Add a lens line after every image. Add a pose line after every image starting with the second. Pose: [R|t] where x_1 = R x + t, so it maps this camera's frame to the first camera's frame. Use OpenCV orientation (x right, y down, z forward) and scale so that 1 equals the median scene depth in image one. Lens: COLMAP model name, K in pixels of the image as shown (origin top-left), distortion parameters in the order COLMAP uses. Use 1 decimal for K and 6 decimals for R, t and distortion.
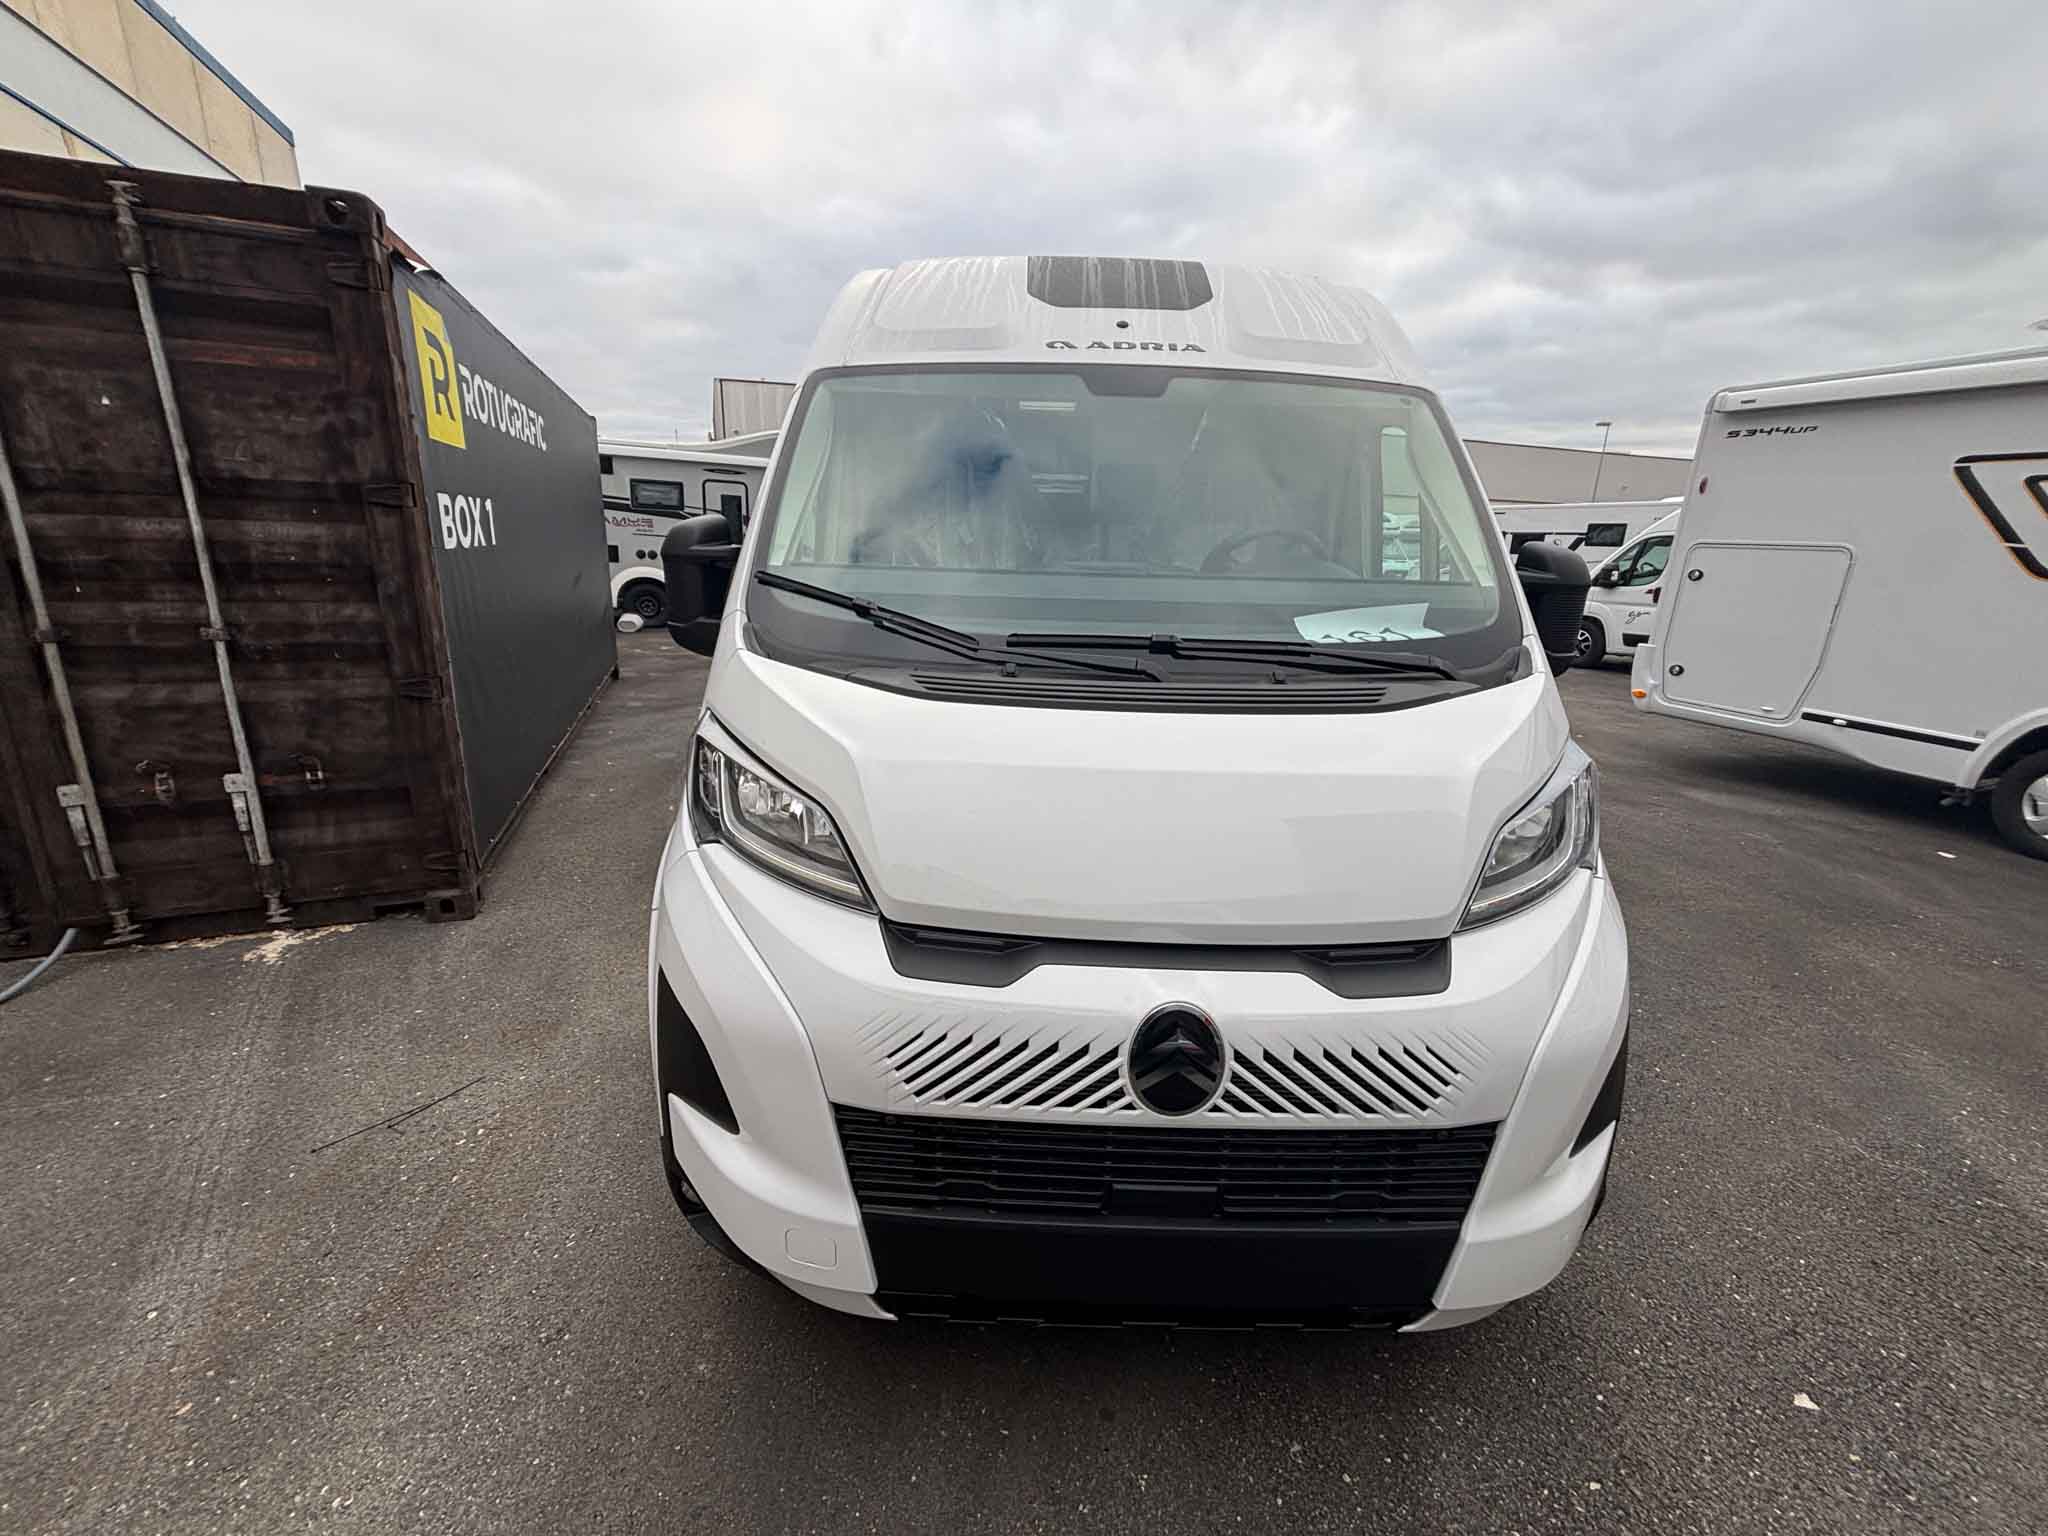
lens RADIAL K [[823.4, 0, 1012.7], [0, 823.4, 766.0], [0, 0, 1]] dist [-0.004010, 0.001042]
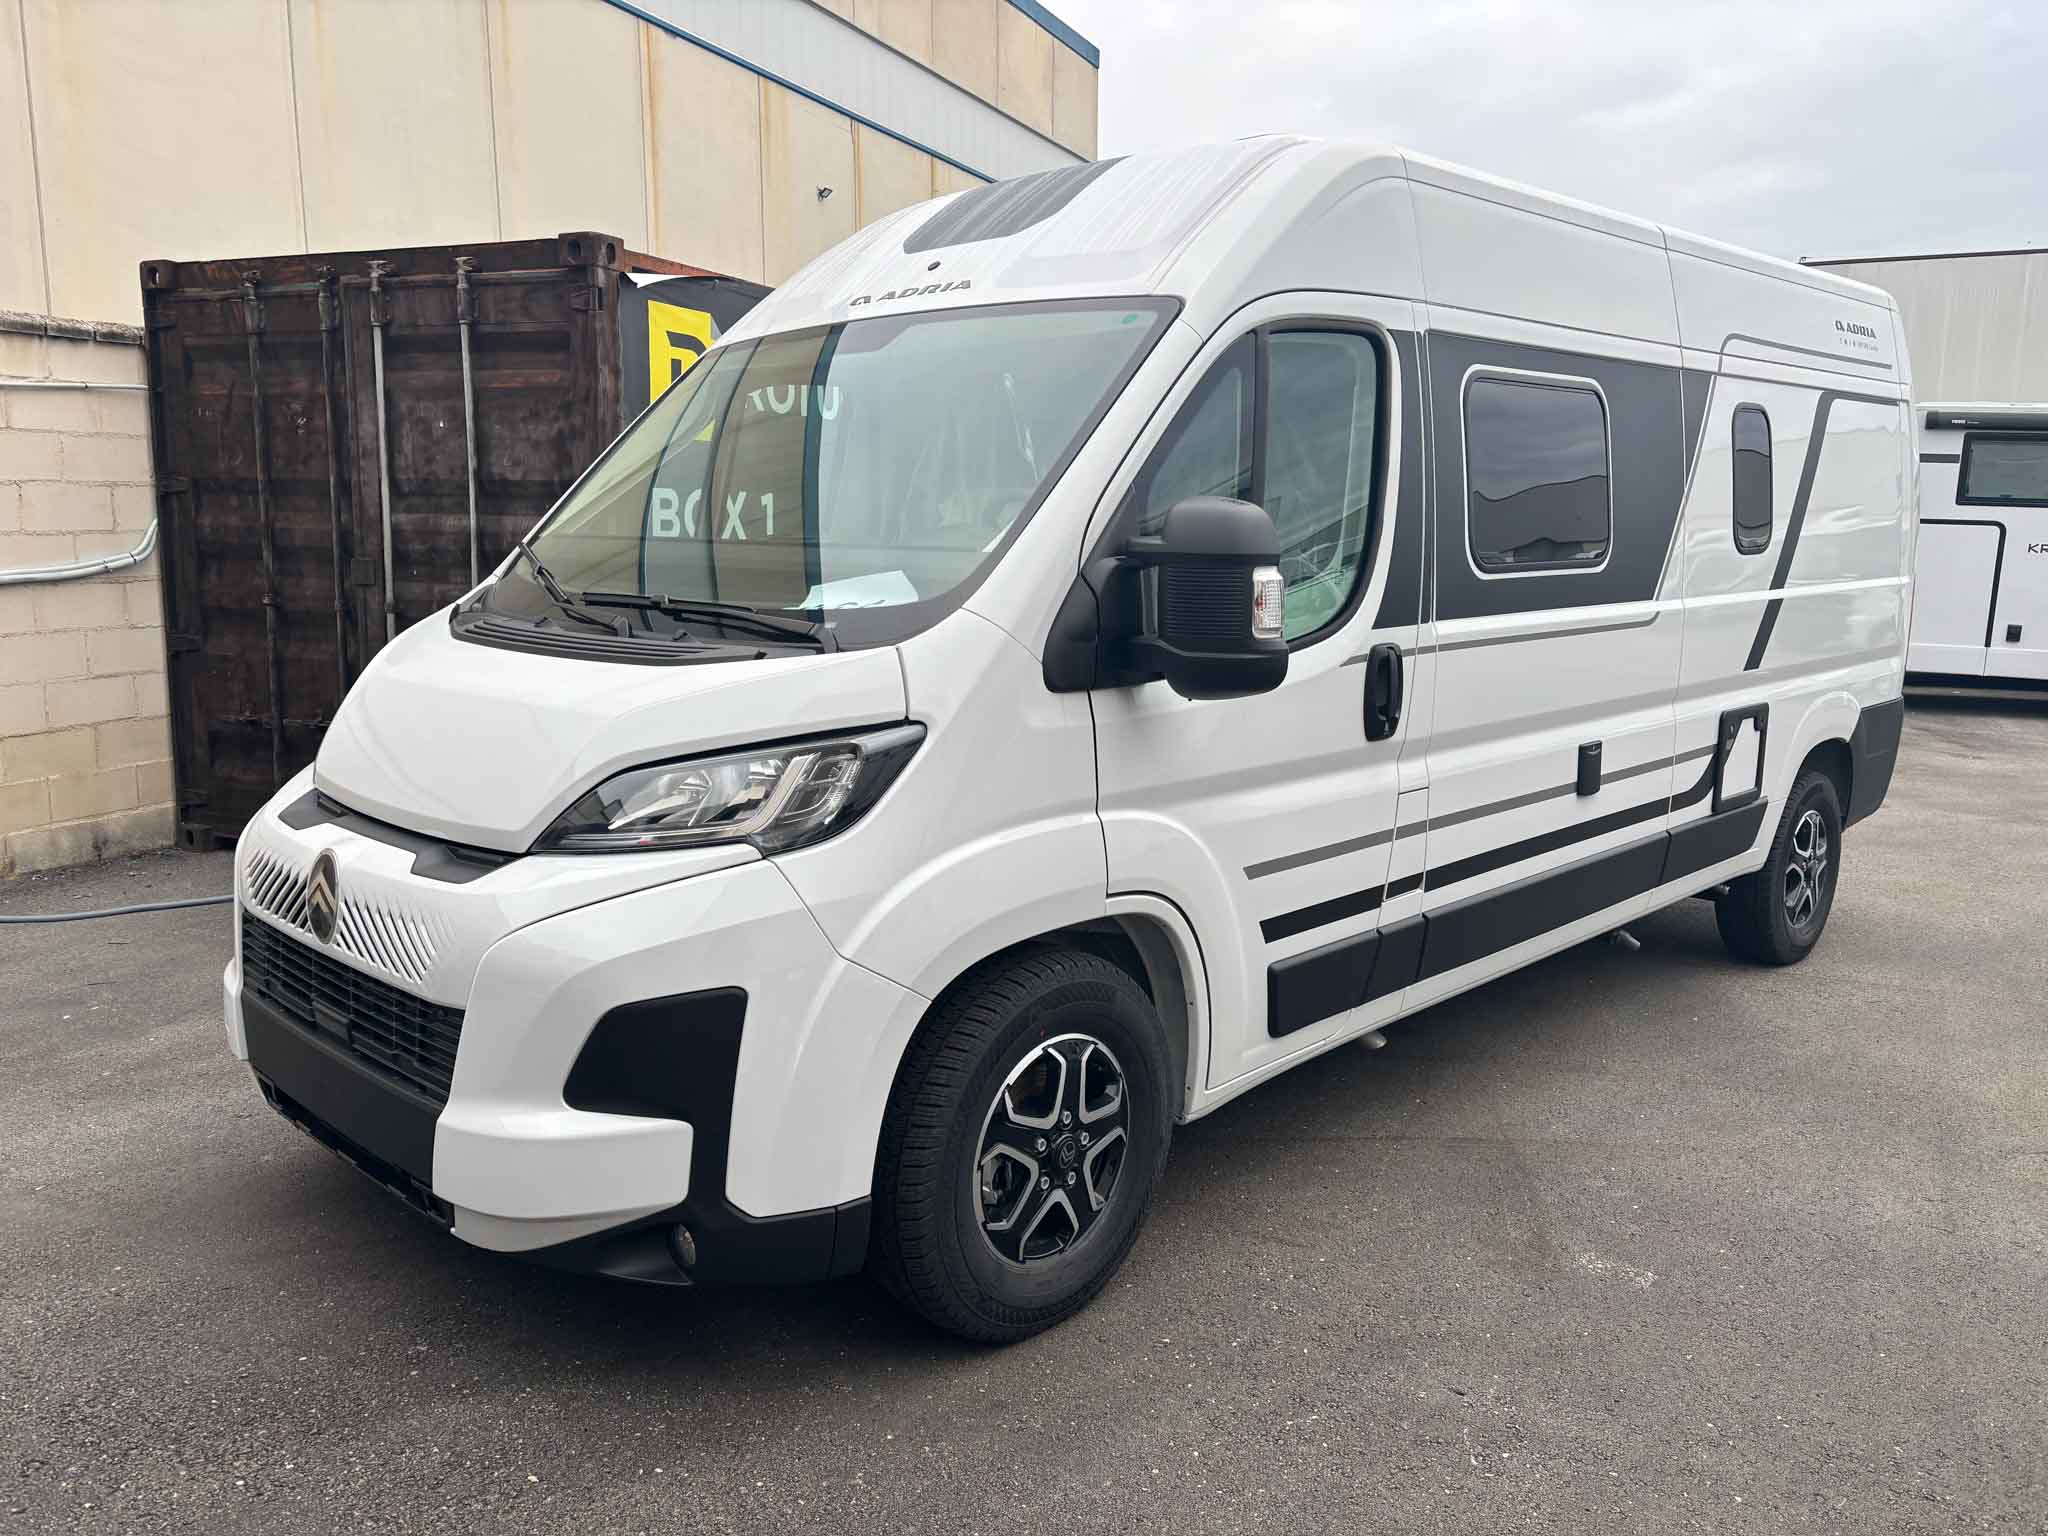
lens RADIAL K [[1549.7, 0, 1014.1], [0, 1549.7, 768.2], [0, 0, 1]] dist [0.039794, -0.025835]
pose [[0.709116, 0.088383, -0.699531, 1.174147], [-0.181508, 0.981559, -0.059978, 0.052237], [0.681330, 0.169502, 0.712081, -0.009718]]
